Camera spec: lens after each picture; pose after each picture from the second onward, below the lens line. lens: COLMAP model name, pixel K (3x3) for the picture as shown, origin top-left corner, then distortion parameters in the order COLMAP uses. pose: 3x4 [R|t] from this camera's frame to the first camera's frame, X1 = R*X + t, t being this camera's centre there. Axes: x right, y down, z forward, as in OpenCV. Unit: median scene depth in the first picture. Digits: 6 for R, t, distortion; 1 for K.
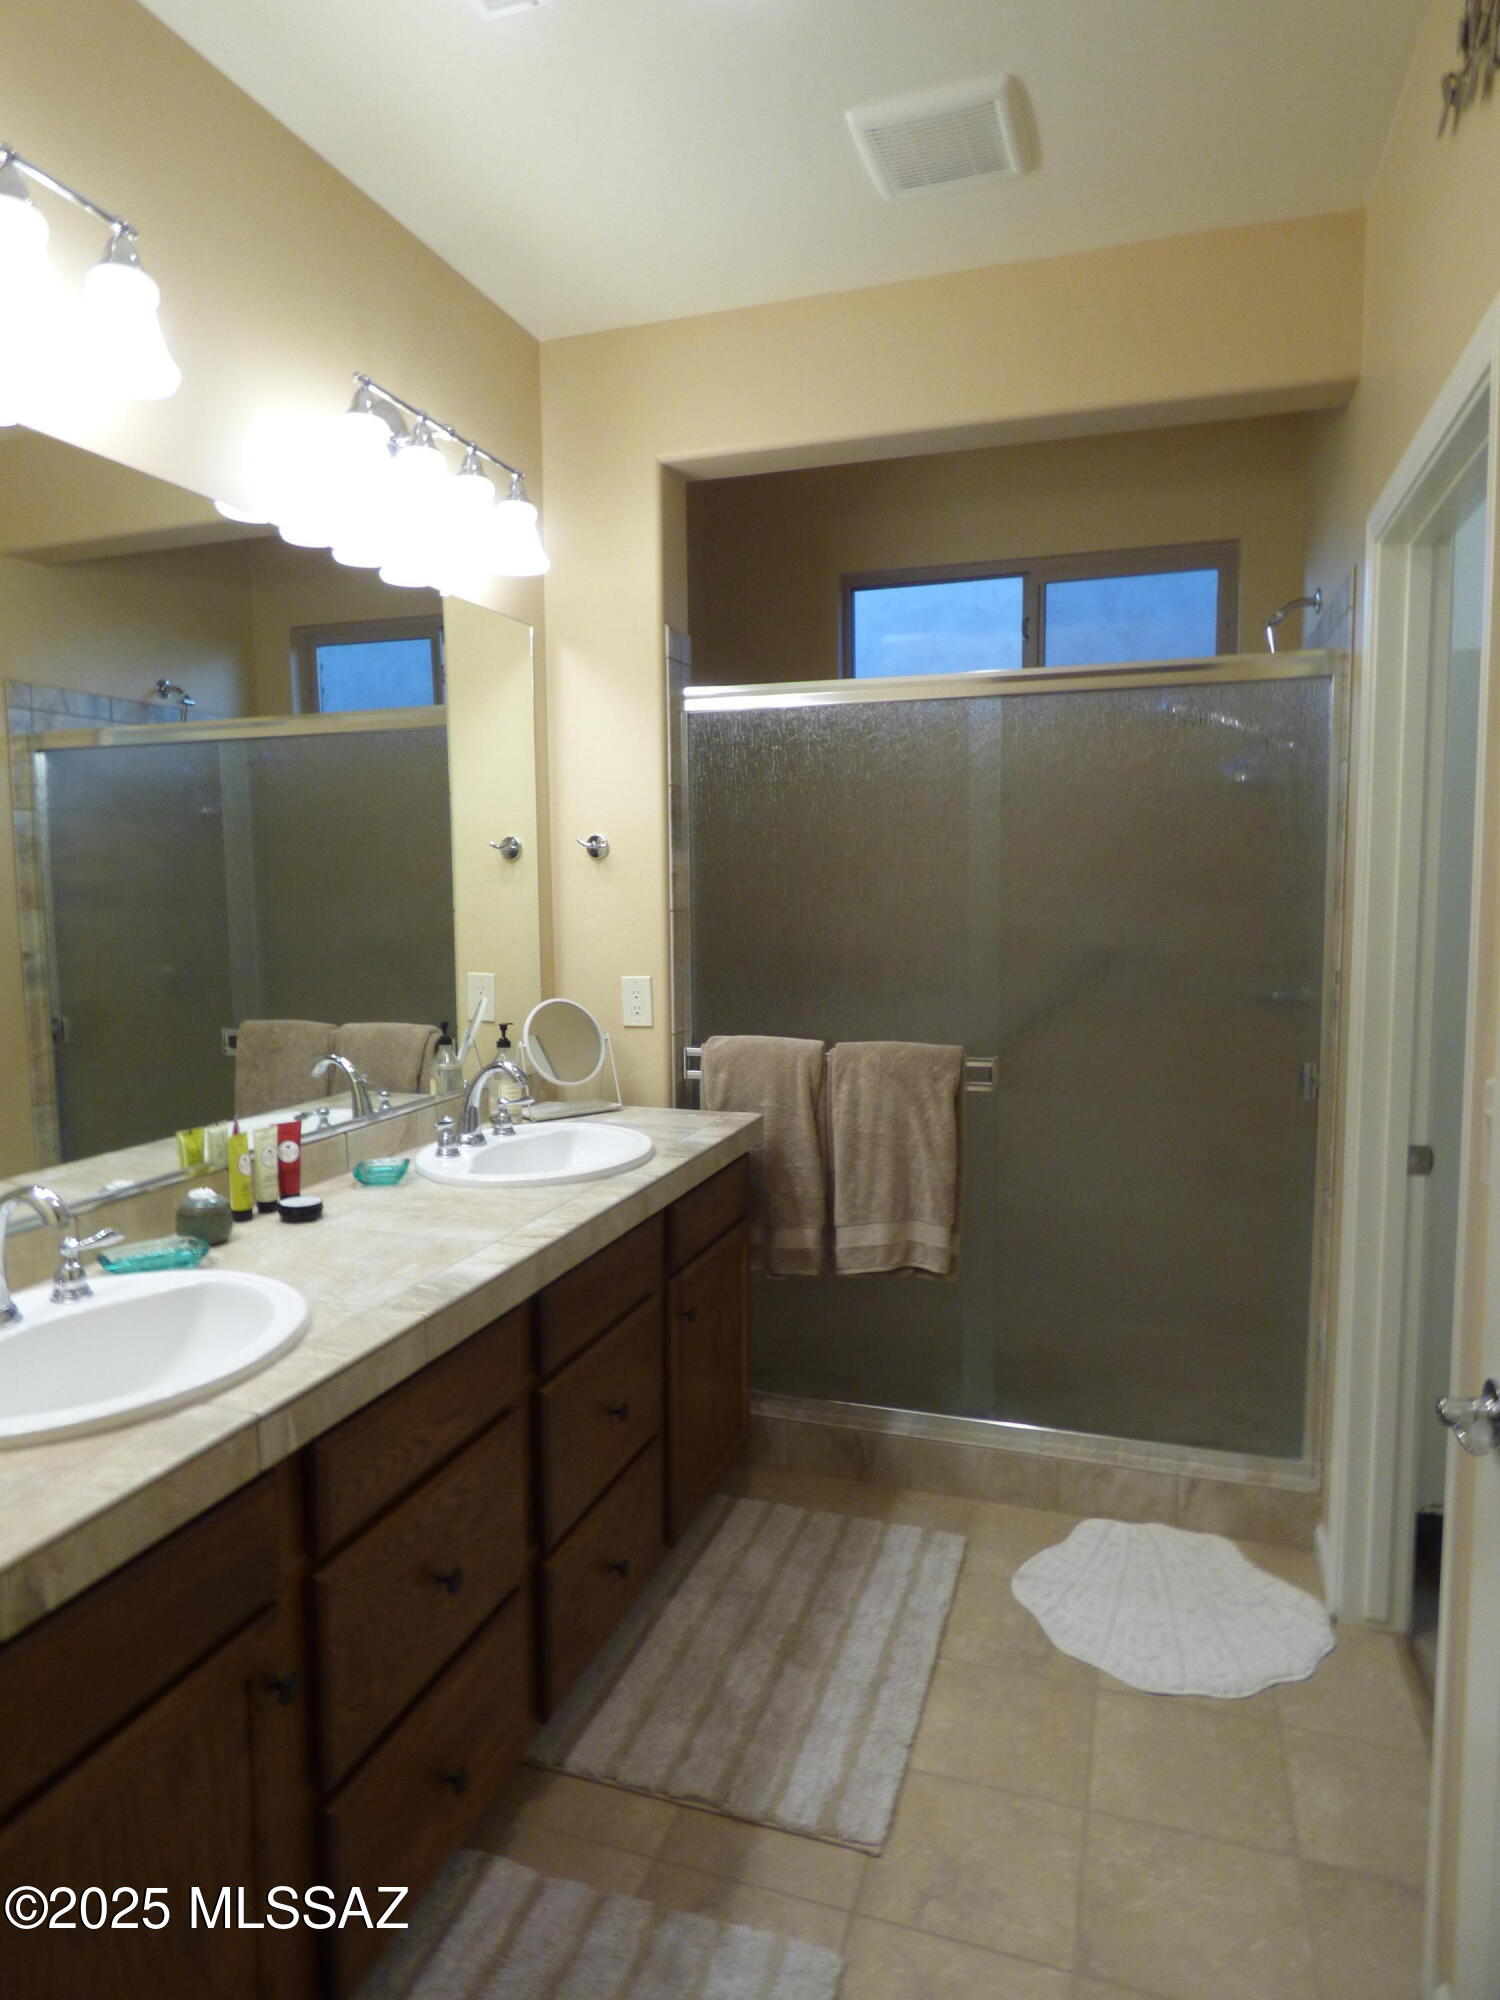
lens RADIAL K [[1231.6, 0, 750.0], [0, 1231.6, 1000.0], [0, 0, 1]] dist [0.001150, 0.003884]
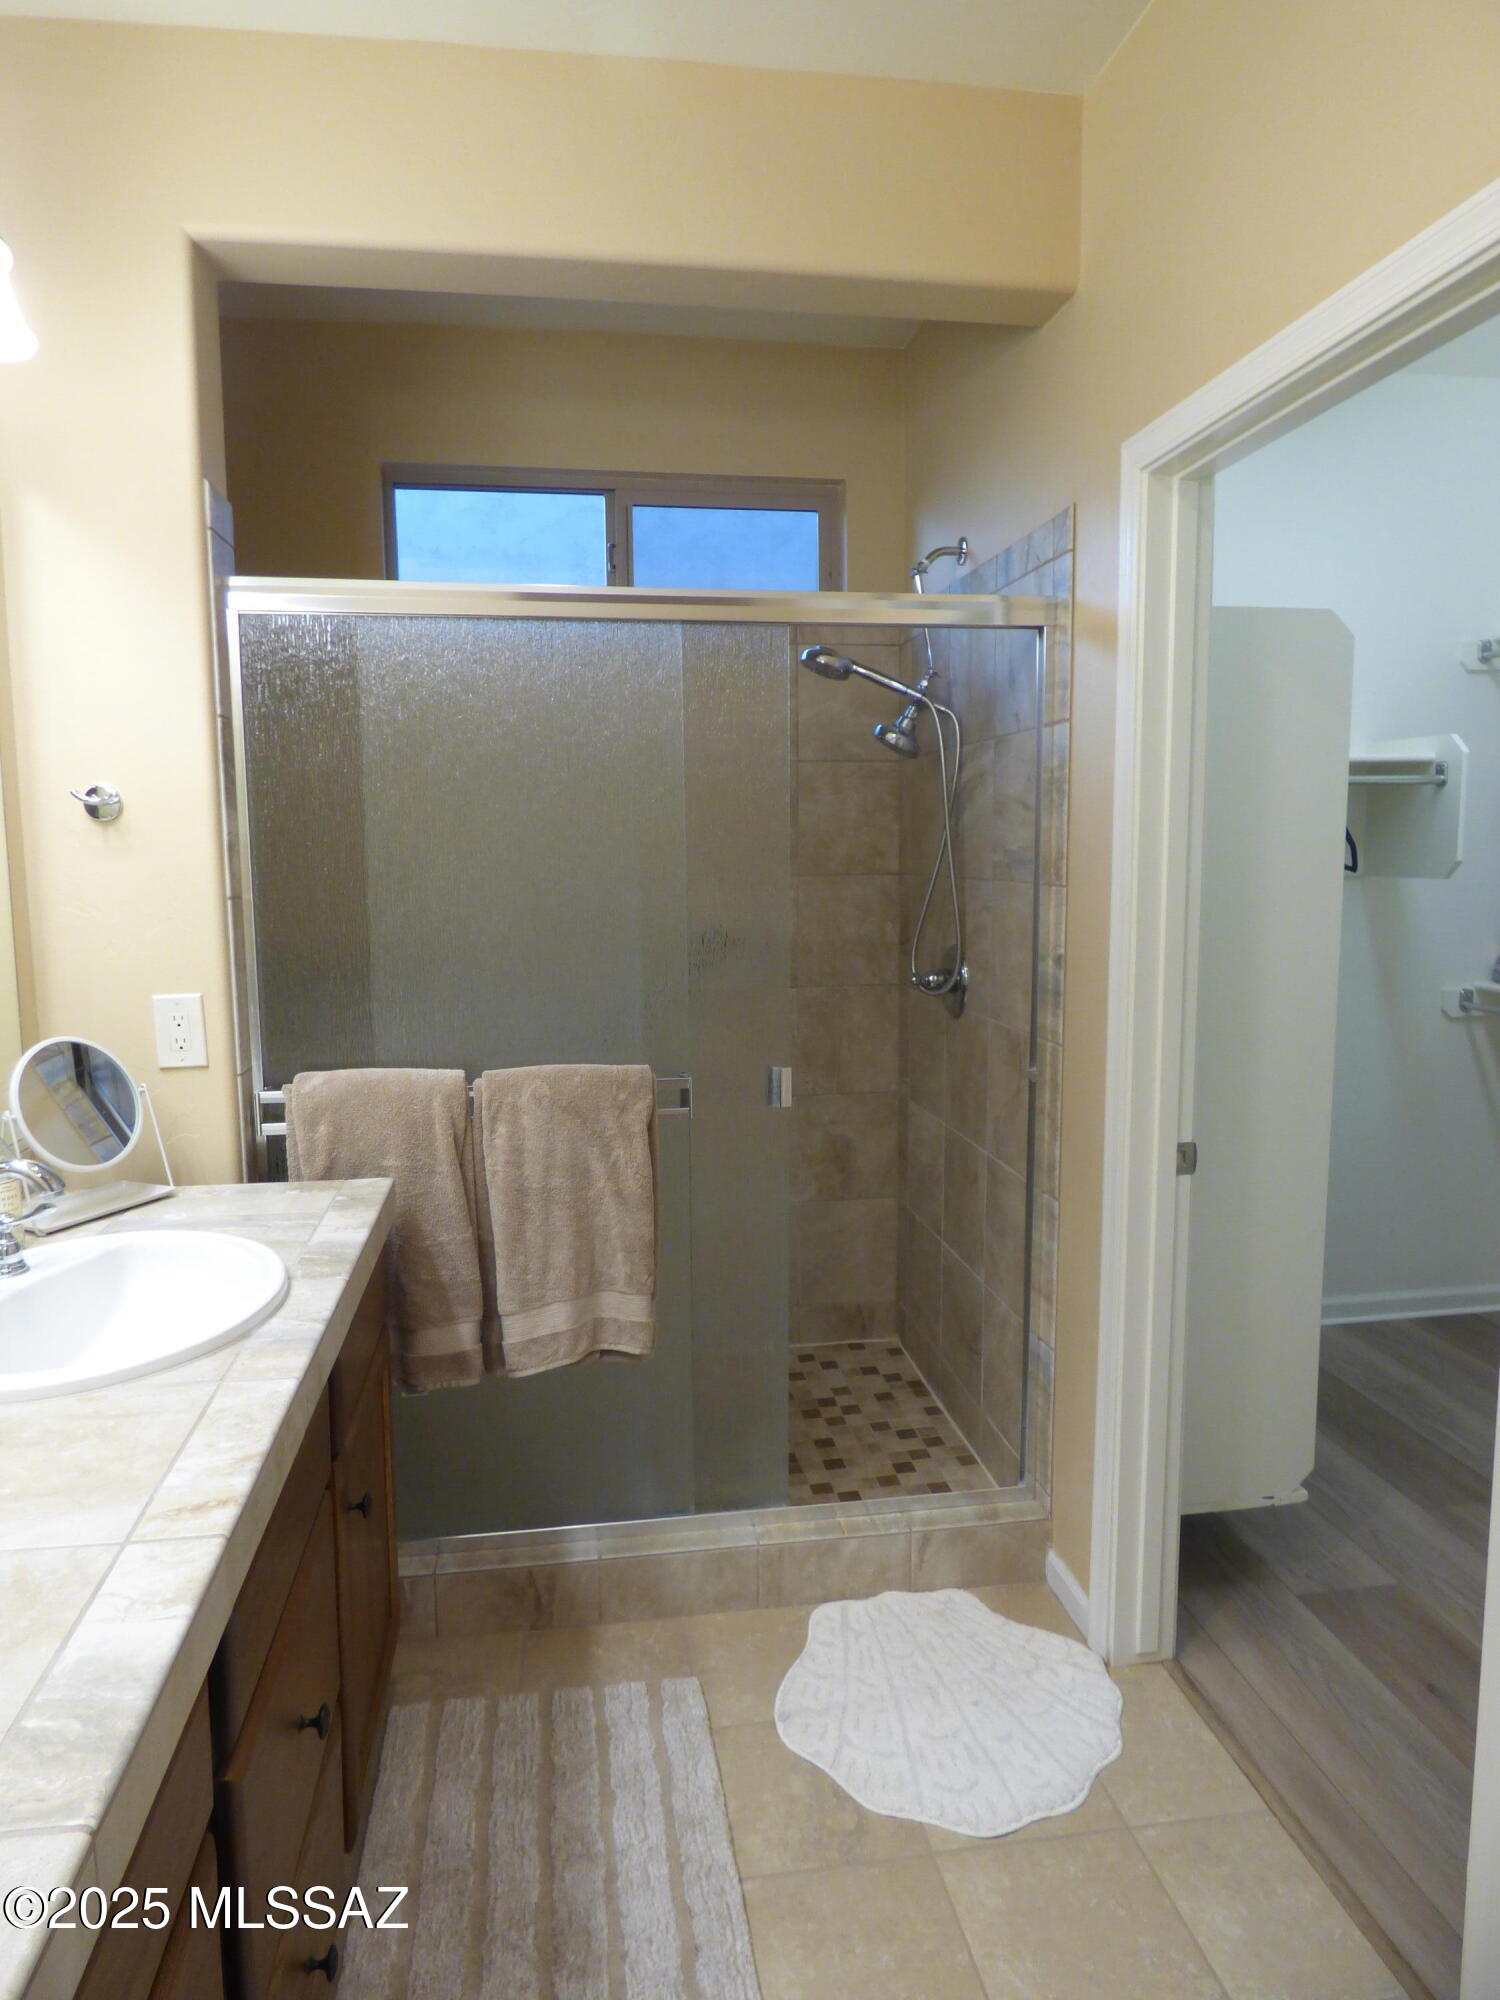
lens RADIAL K [[1231.6, 0, 750.0], [0, 1231.6, 1000.0], [0, 0, 1]] dist [0.001150, 0.003884]
pose [[0.889464, -0.054561, 0.453736, -0.128206], [0.043413, 0.998445, 0.034959, -0.029021], [-0.454938, -0.011396, 0.890450, 0.263913]]
